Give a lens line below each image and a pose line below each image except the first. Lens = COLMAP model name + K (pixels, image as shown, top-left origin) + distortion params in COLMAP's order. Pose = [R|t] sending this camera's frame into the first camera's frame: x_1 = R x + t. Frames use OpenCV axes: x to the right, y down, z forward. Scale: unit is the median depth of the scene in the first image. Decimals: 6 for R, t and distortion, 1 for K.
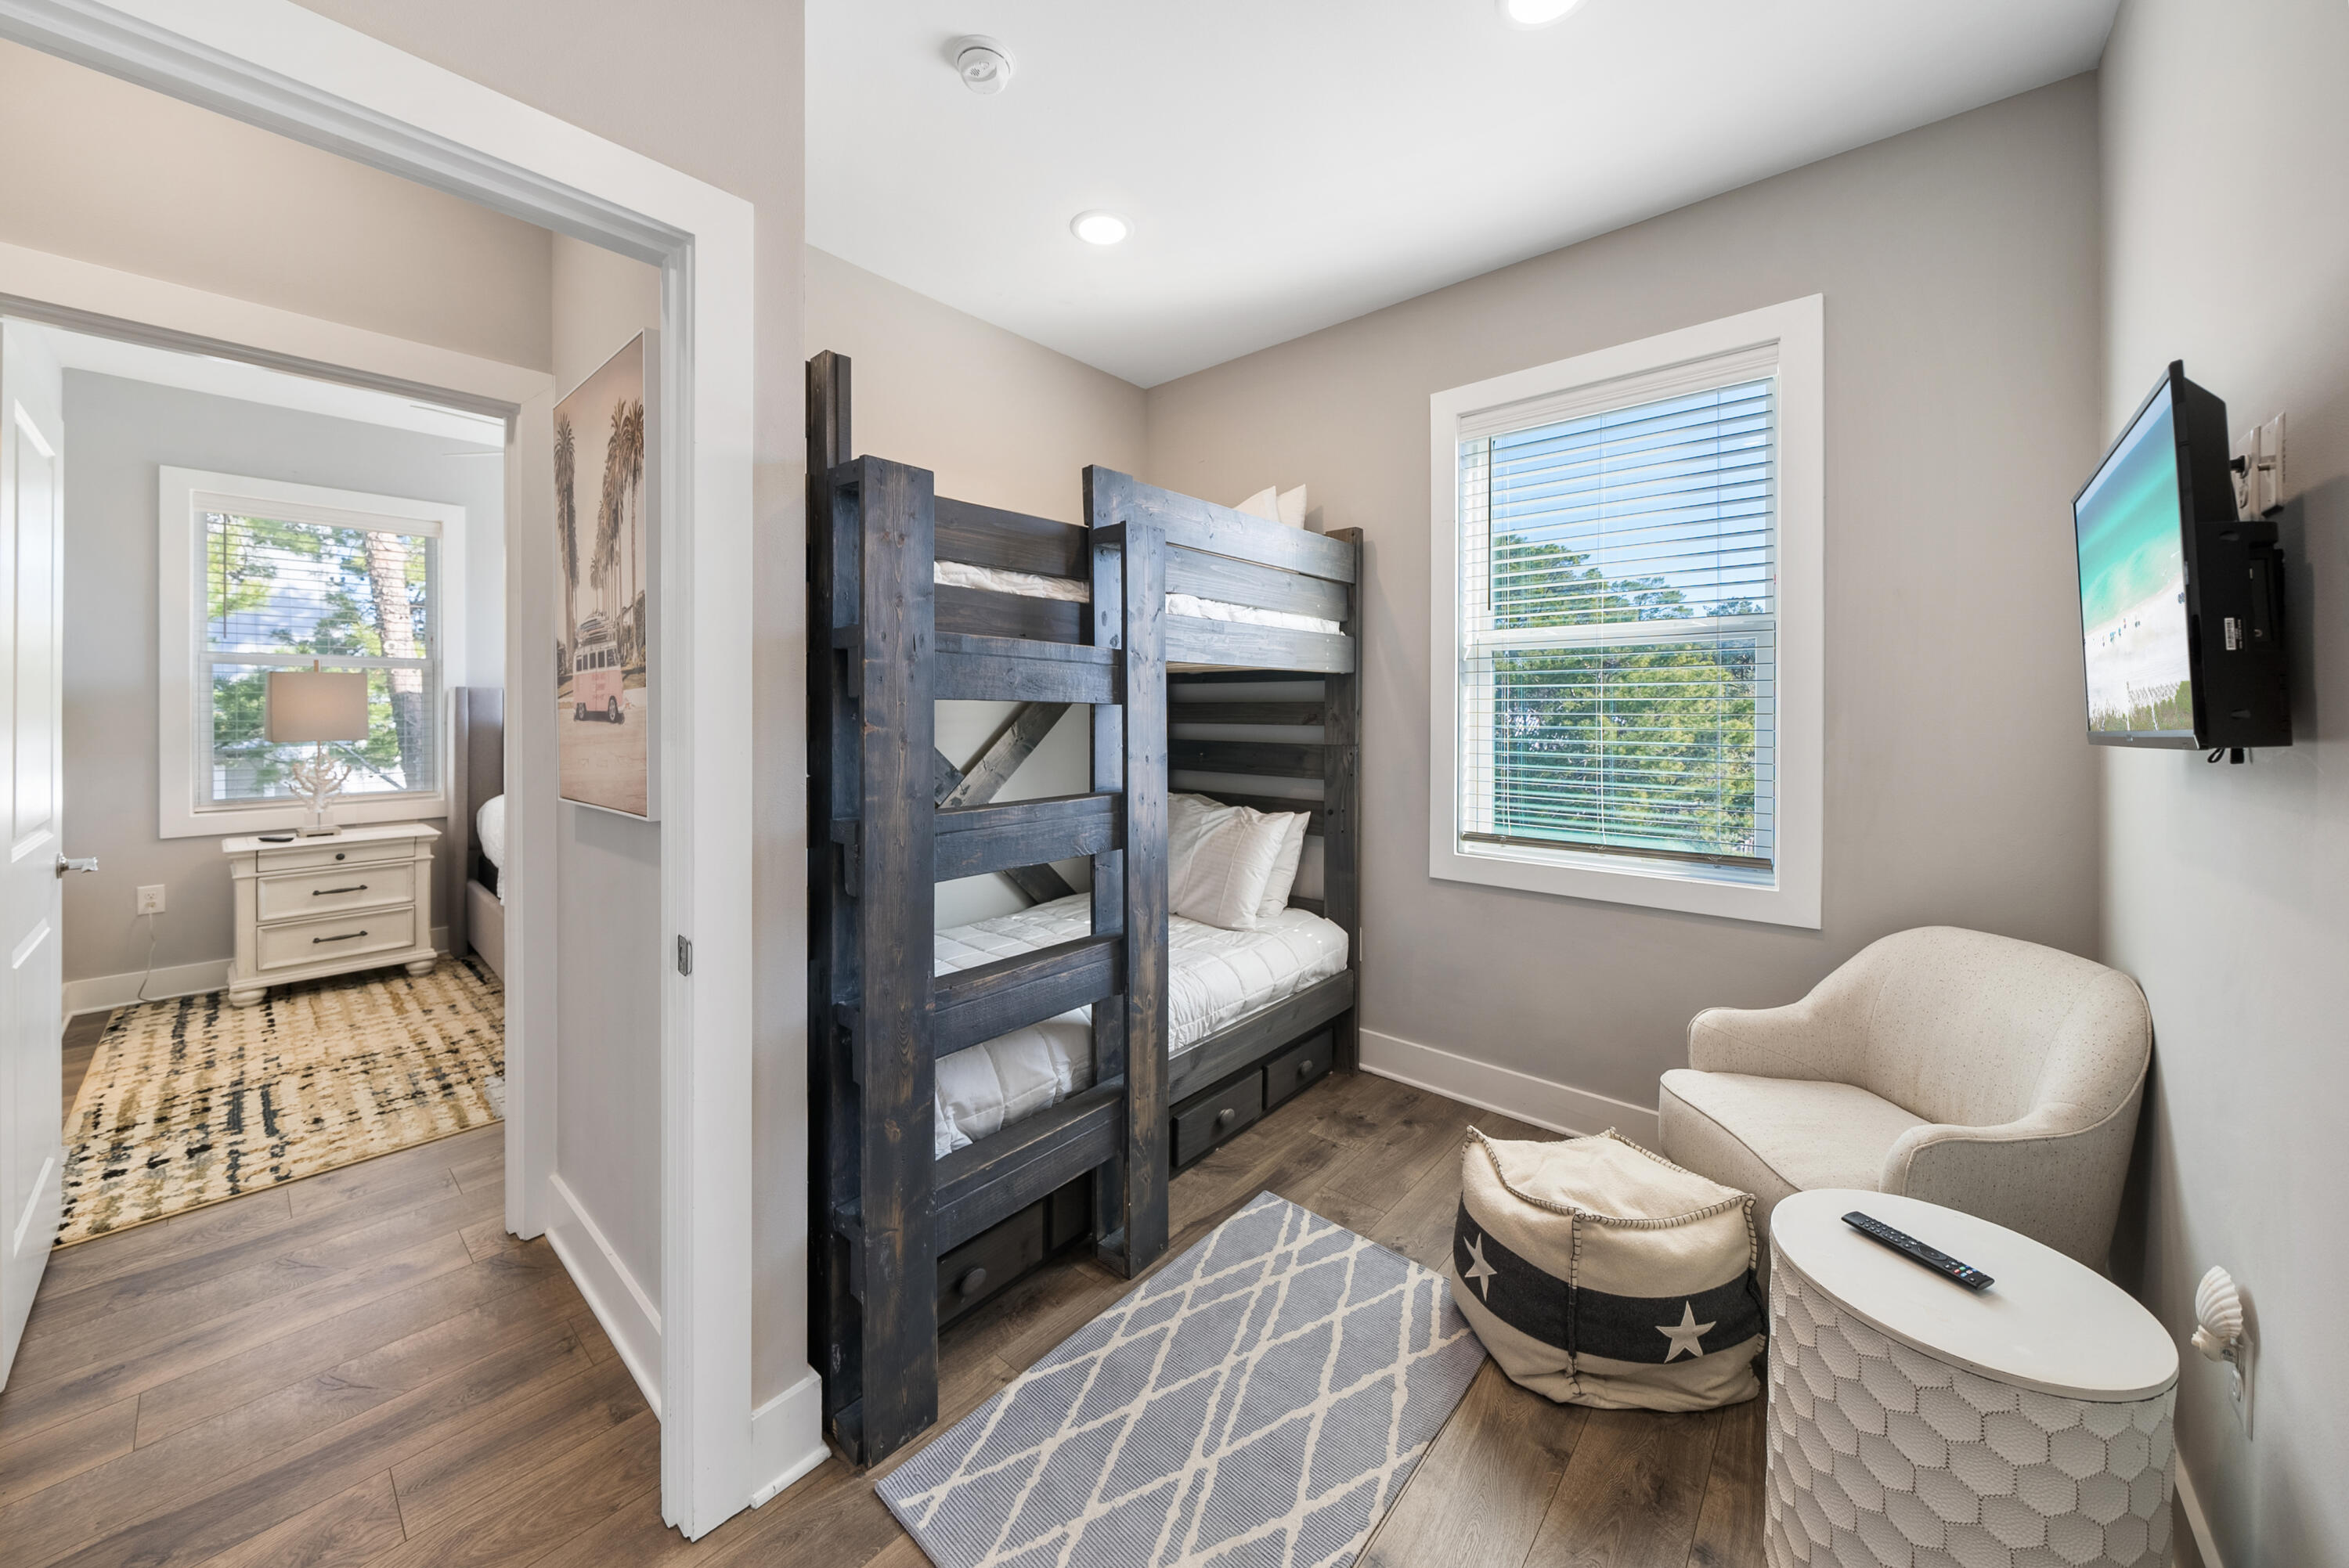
lens RADIAL K [[845.6, 0, 1149.3], [0, 845.6, 706.2], [0, 0, 1]] dist [-0.006769, 0.000173]
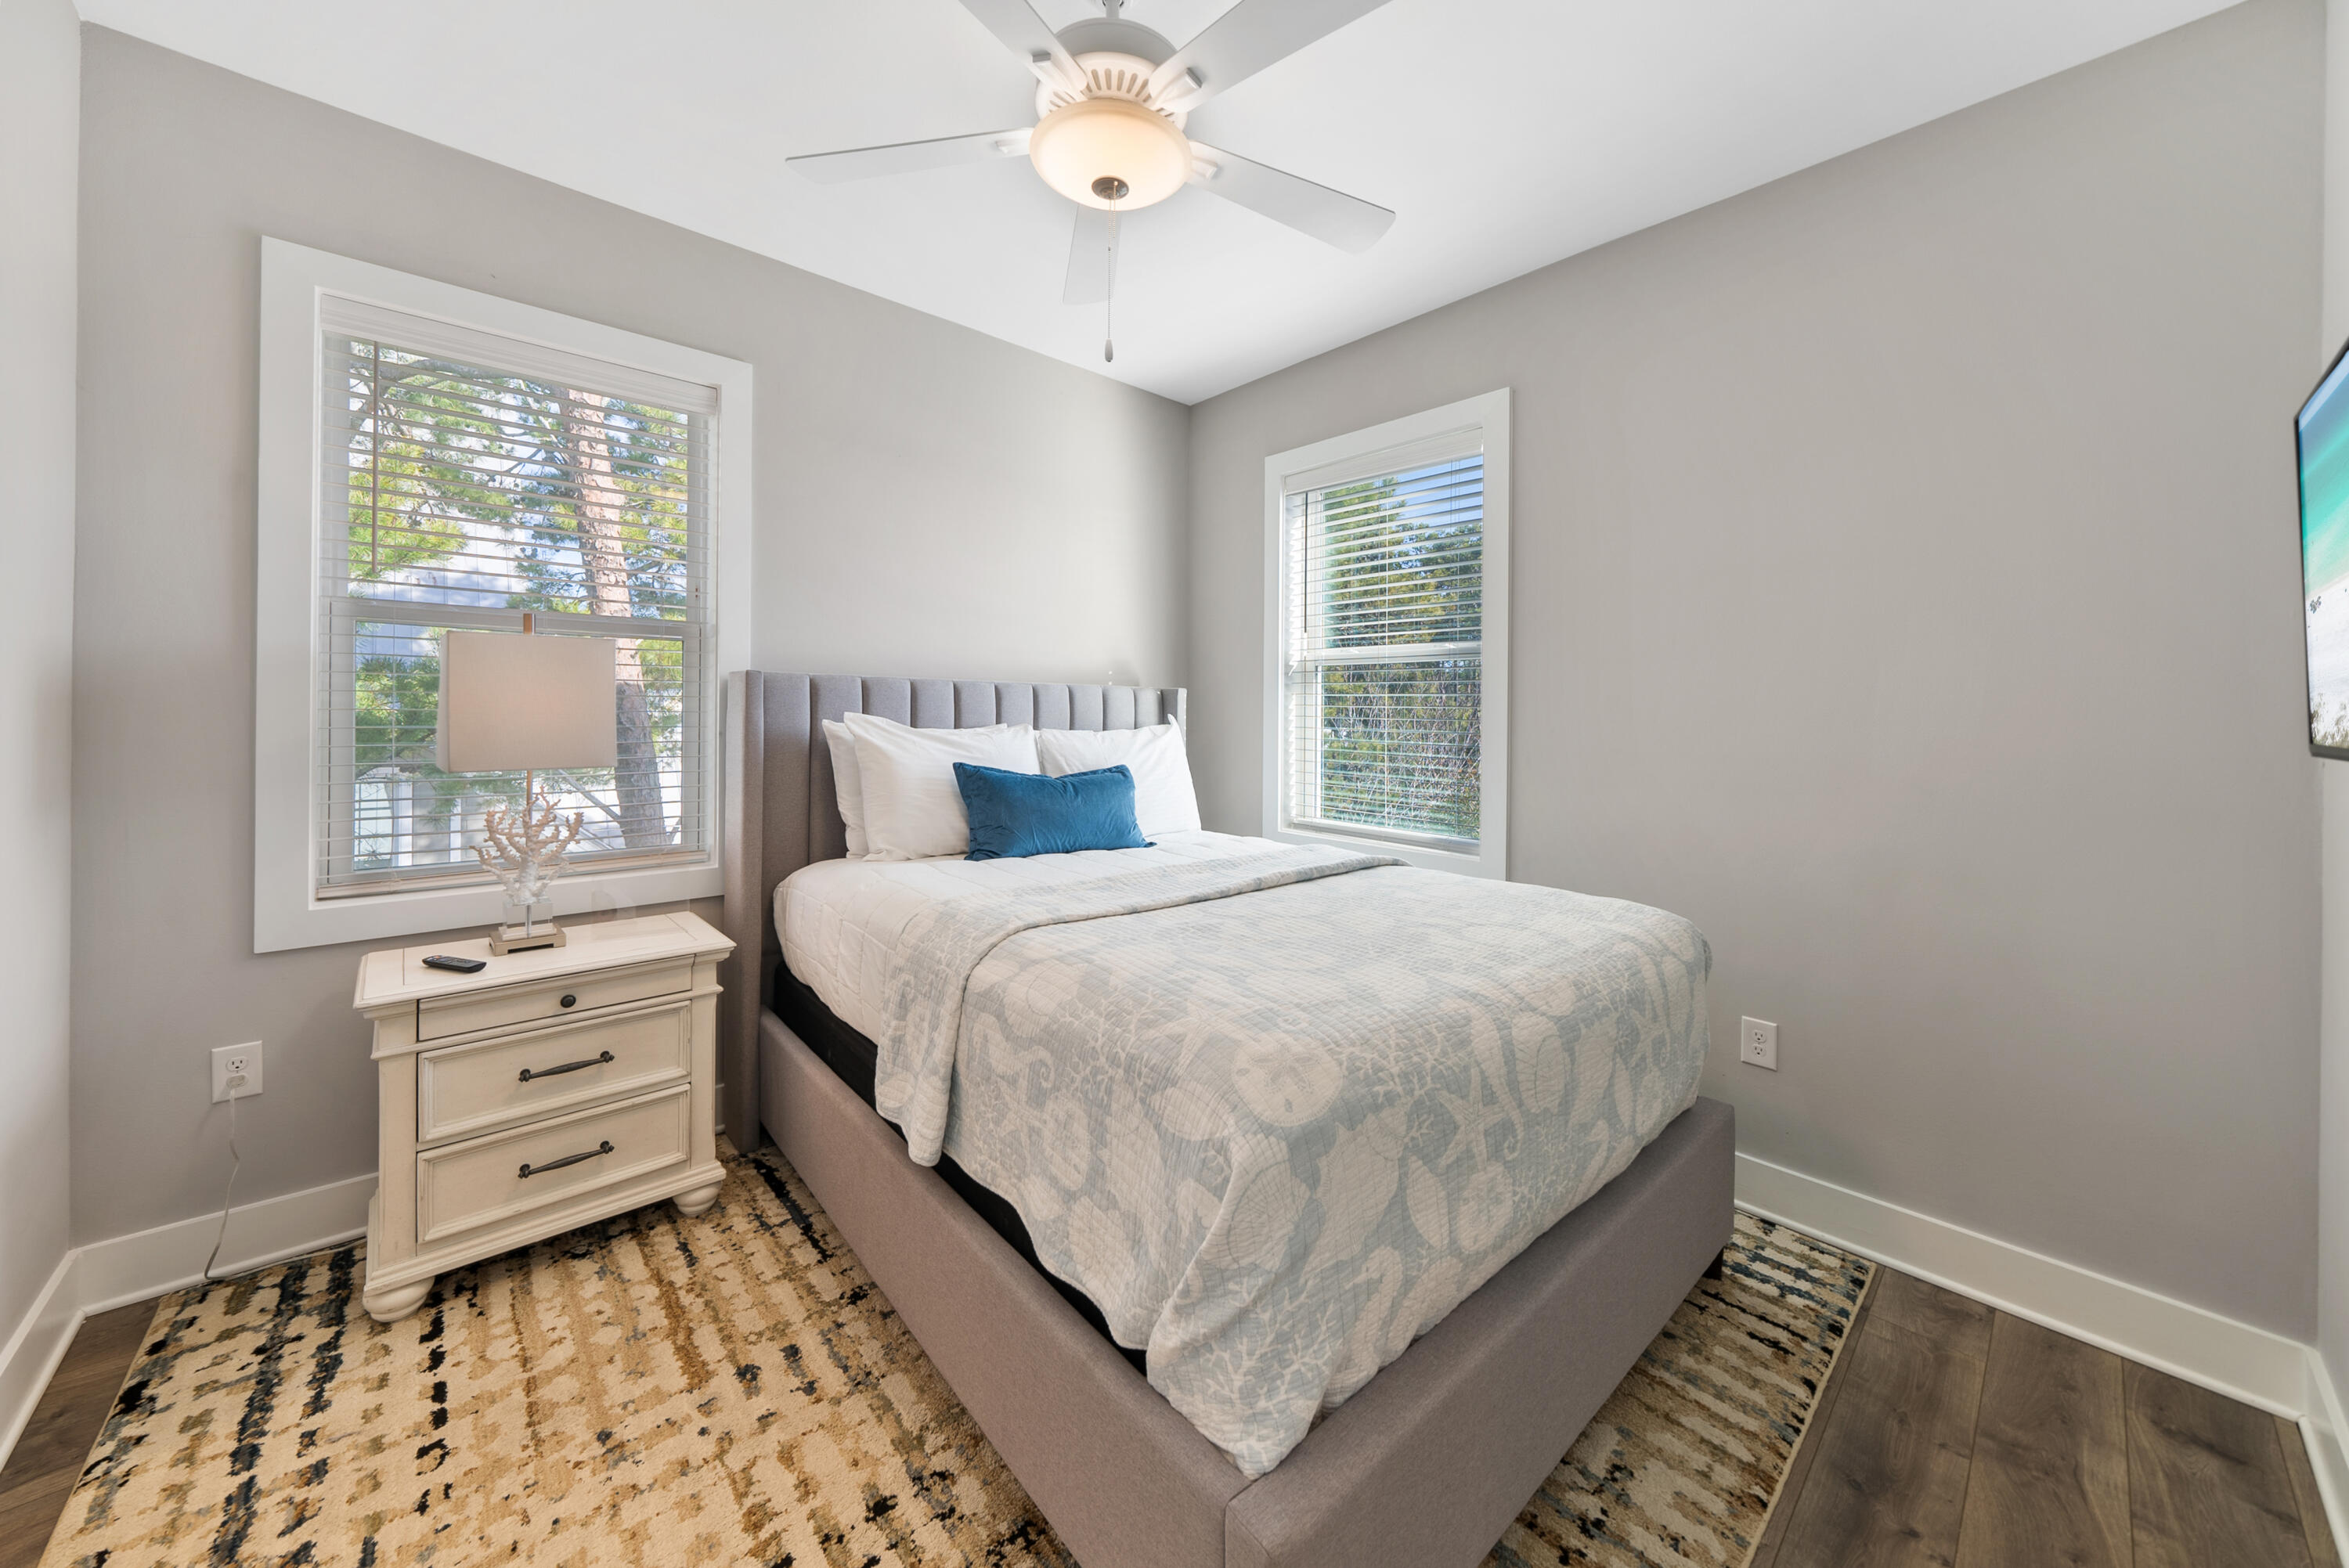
lens RADIAL K [[845.6, 0, 1147.2], [0, 845.6, 707.7], [0, 0, 1]] dist [-0.006769, 0.000173]
pose [[0.992372, 0.012276, -0.122670, -0.550627], [-0.012361, 0.999924, 0.000064, -0.001684], [0.122662, 0.001453, 0.992447, 0.533528]]
